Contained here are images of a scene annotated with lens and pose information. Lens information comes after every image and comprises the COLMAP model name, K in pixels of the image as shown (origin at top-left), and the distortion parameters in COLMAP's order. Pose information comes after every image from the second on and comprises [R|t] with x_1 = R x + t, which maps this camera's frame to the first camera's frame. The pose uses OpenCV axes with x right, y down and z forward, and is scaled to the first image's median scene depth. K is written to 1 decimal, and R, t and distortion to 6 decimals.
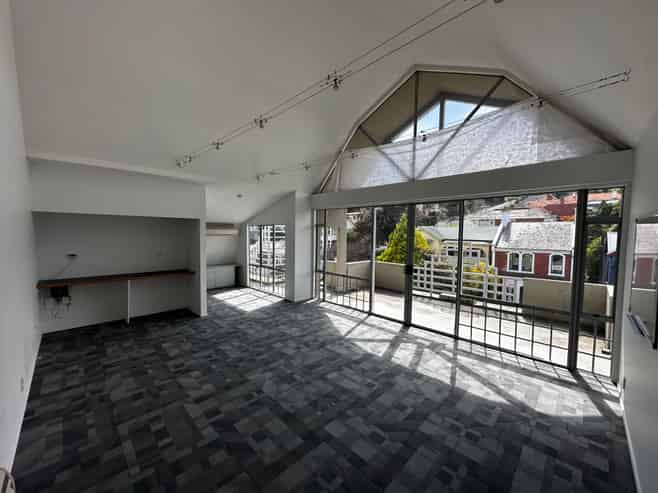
lens RADIAL K [[259.5, 0, 329.0], [0, 259.5, 246.5], [0, 0, 1]] dist [-0.000238, -0.000004]
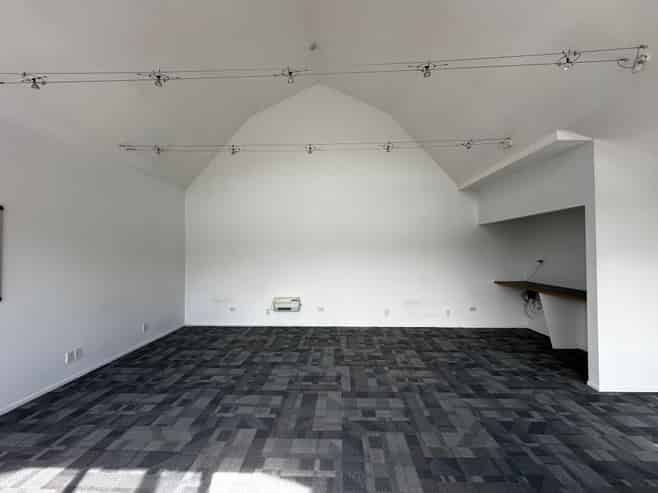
lens RADIAL K [[262.7, 0, 330.0], [0, 262.7, 247.8], [0, 0, 1]] dist [-0.000837, -0.000021]
pose [[-0.731033, -0.019135, -0.682074, 0.348538], [-0.040855, 0.999041, 0.015760, -0.001607], [0.681118, 0.039388, -0.731113, 1.282775]]
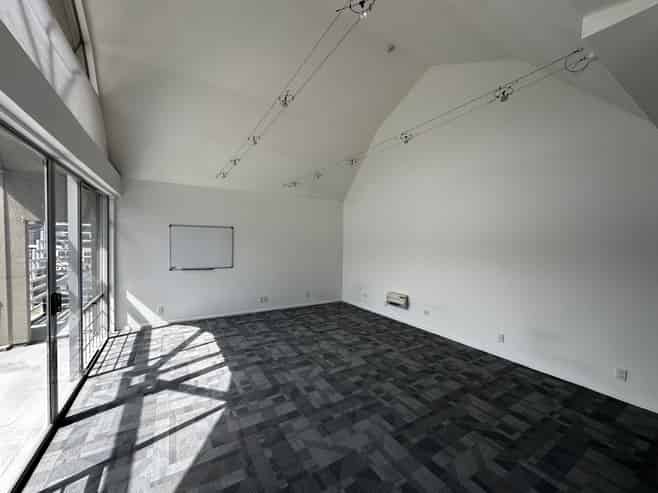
lens RADIAL K [[262.7, 0, 330.0], [0, 262.7, 247.8], [0, 0, 1]] dist [-0.000837, -0.000021]
pose [[-0.971812, -0.032234, 0.233543, -0.315481], [-0.014421, 0.996882, 0.077581, -0.061823], [-0.235315, 0.072026, -0.969247, 1.569369]]
